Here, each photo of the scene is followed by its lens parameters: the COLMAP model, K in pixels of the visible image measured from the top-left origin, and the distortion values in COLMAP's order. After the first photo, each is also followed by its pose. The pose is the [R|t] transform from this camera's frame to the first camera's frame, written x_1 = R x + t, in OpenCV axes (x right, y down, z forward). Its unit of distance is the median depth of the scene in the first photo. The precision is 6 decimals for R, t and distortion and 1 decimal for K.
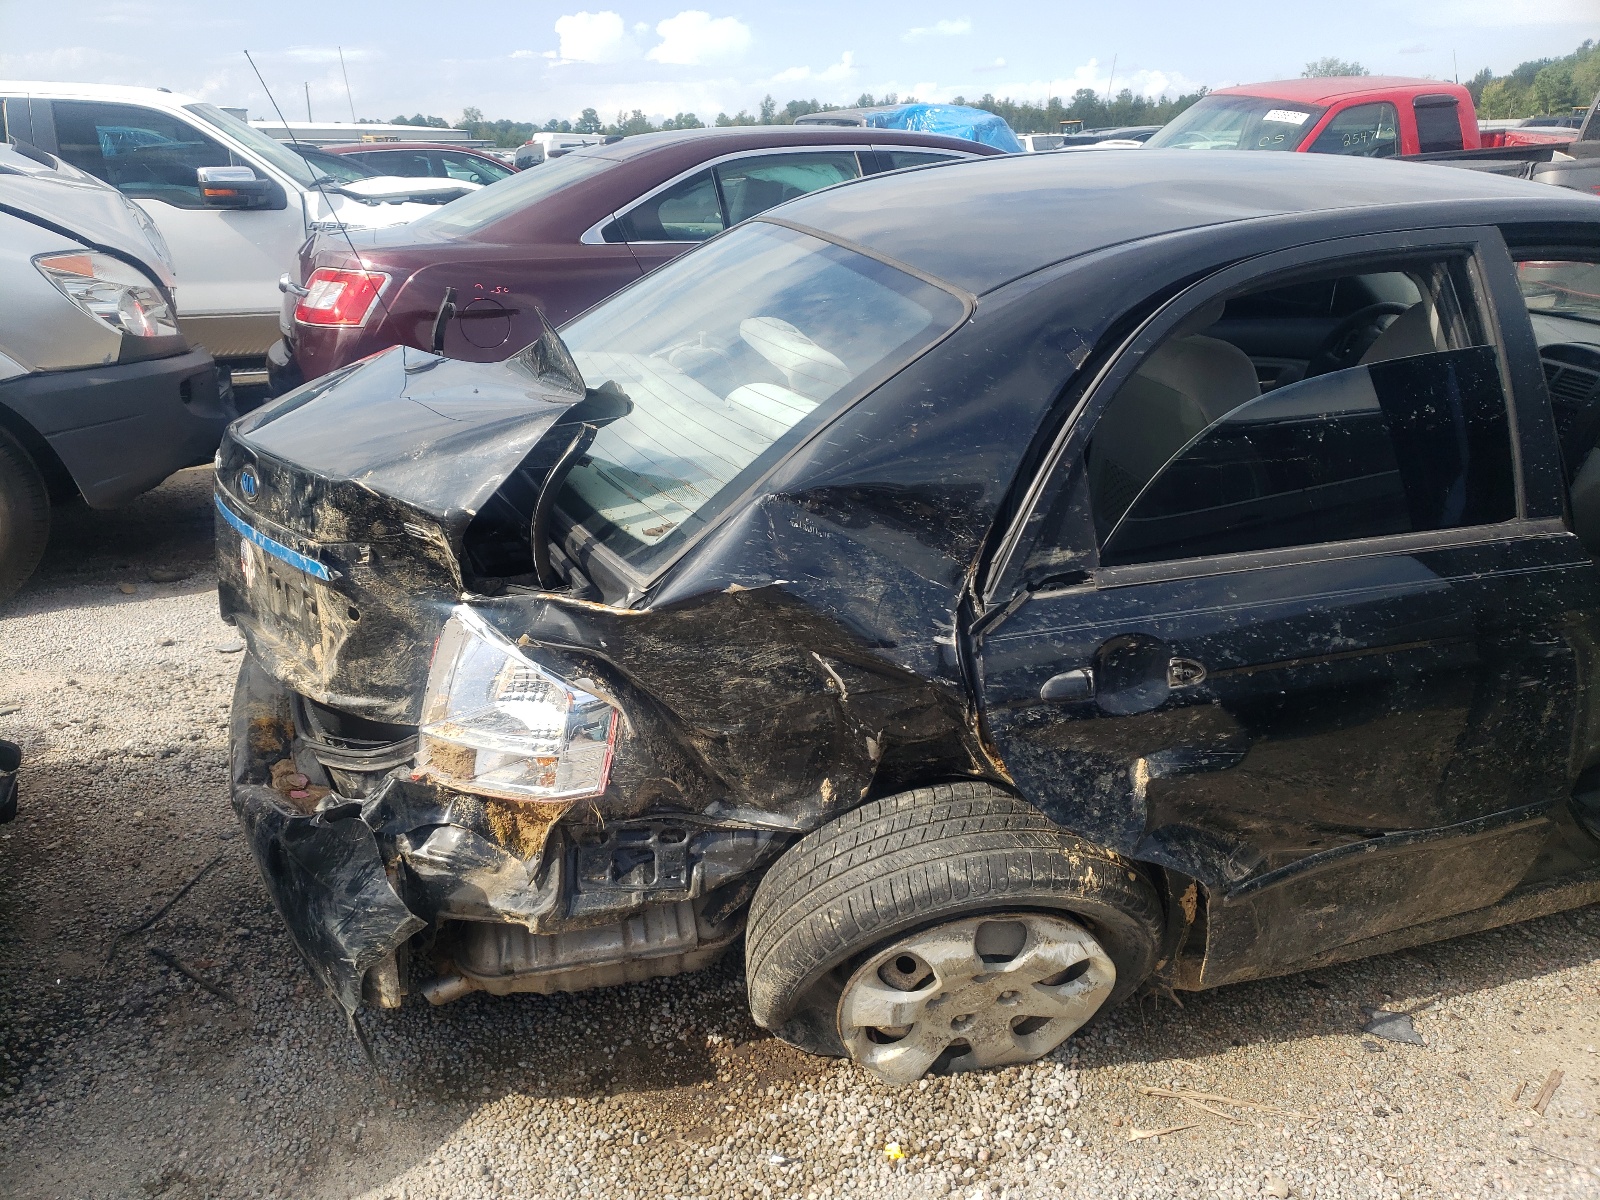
lens RADIAL K [[1186.8, 0, 800.5], [0, 1186.8, 669.2], [0, 0, 1]] dist [0.006428, 0.011393]
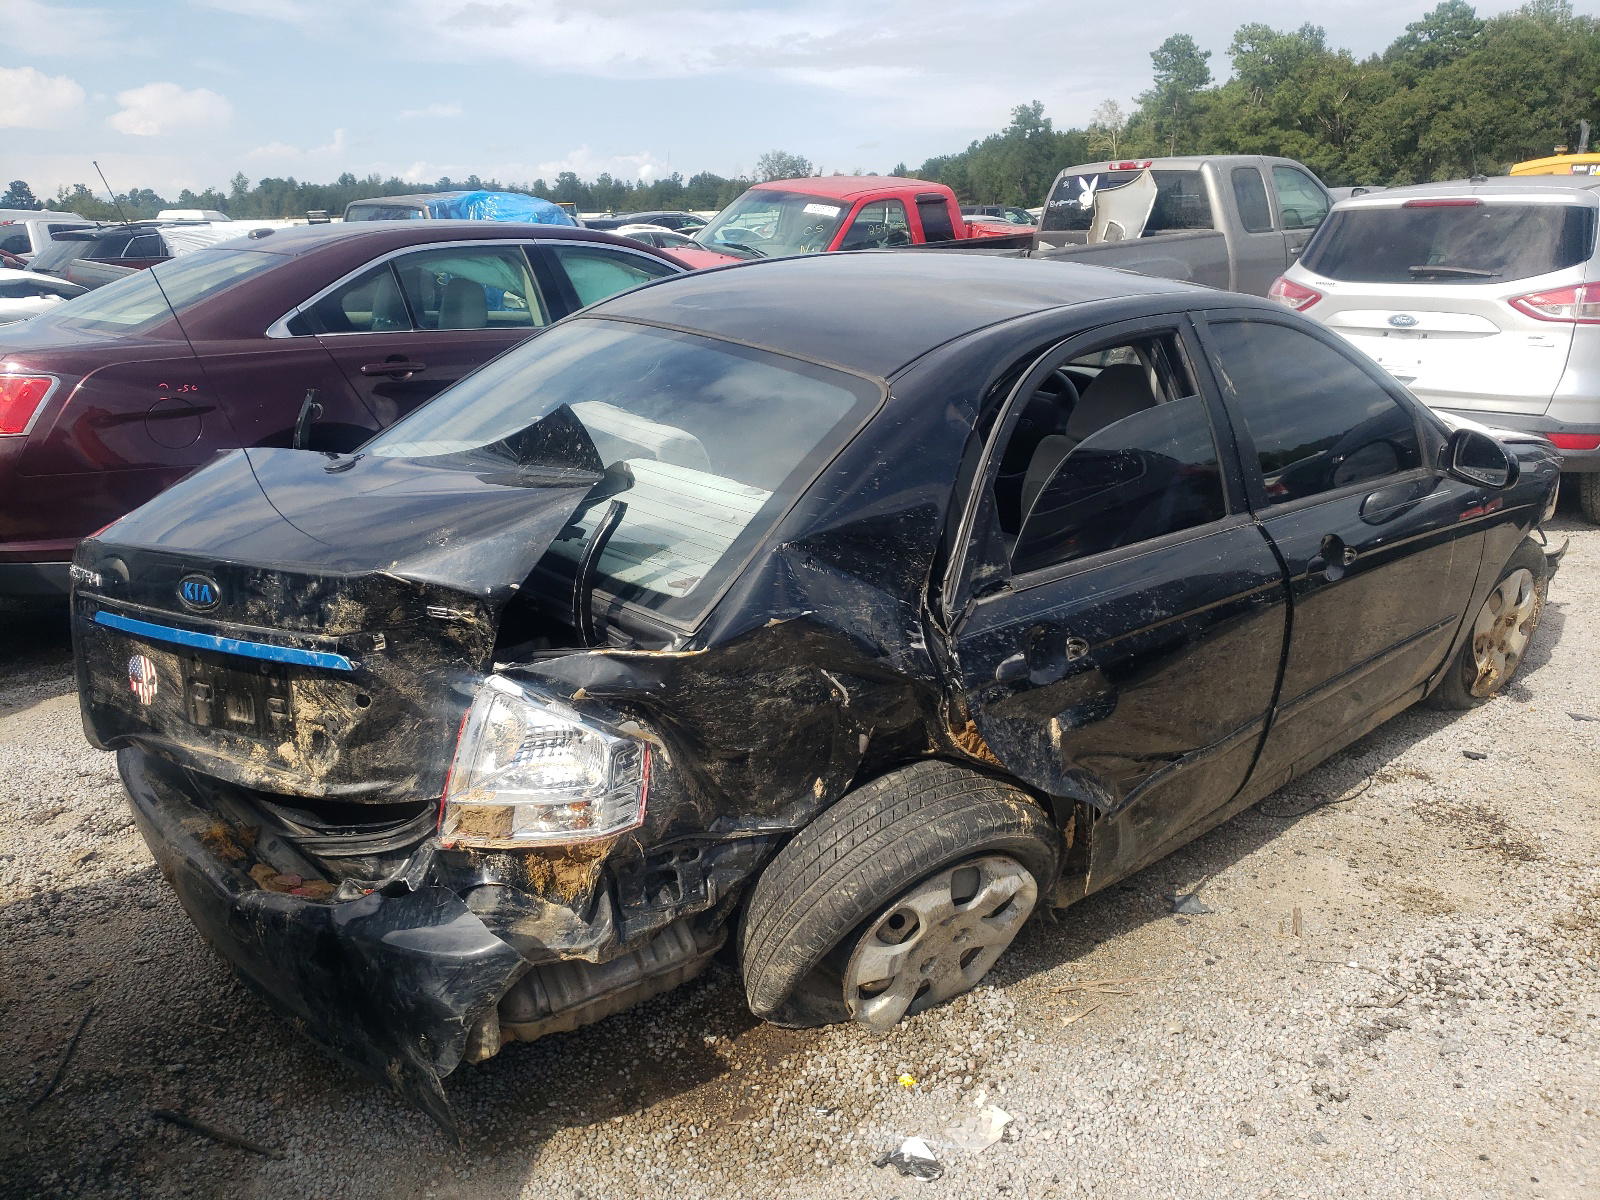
lens RADIAL K [[1186.8, 0, 800.5], [0, 1186.8, 669.2], [0, 0, 1]] dist [0.006428, 0.011393]
pose [[0.920593, -0.134016, 0.366807, -0.408225], [0.154604, 0.987602, -0.027187, 0.013475], [-0.358616, 0.081738, 0.929900, -0.107889]]
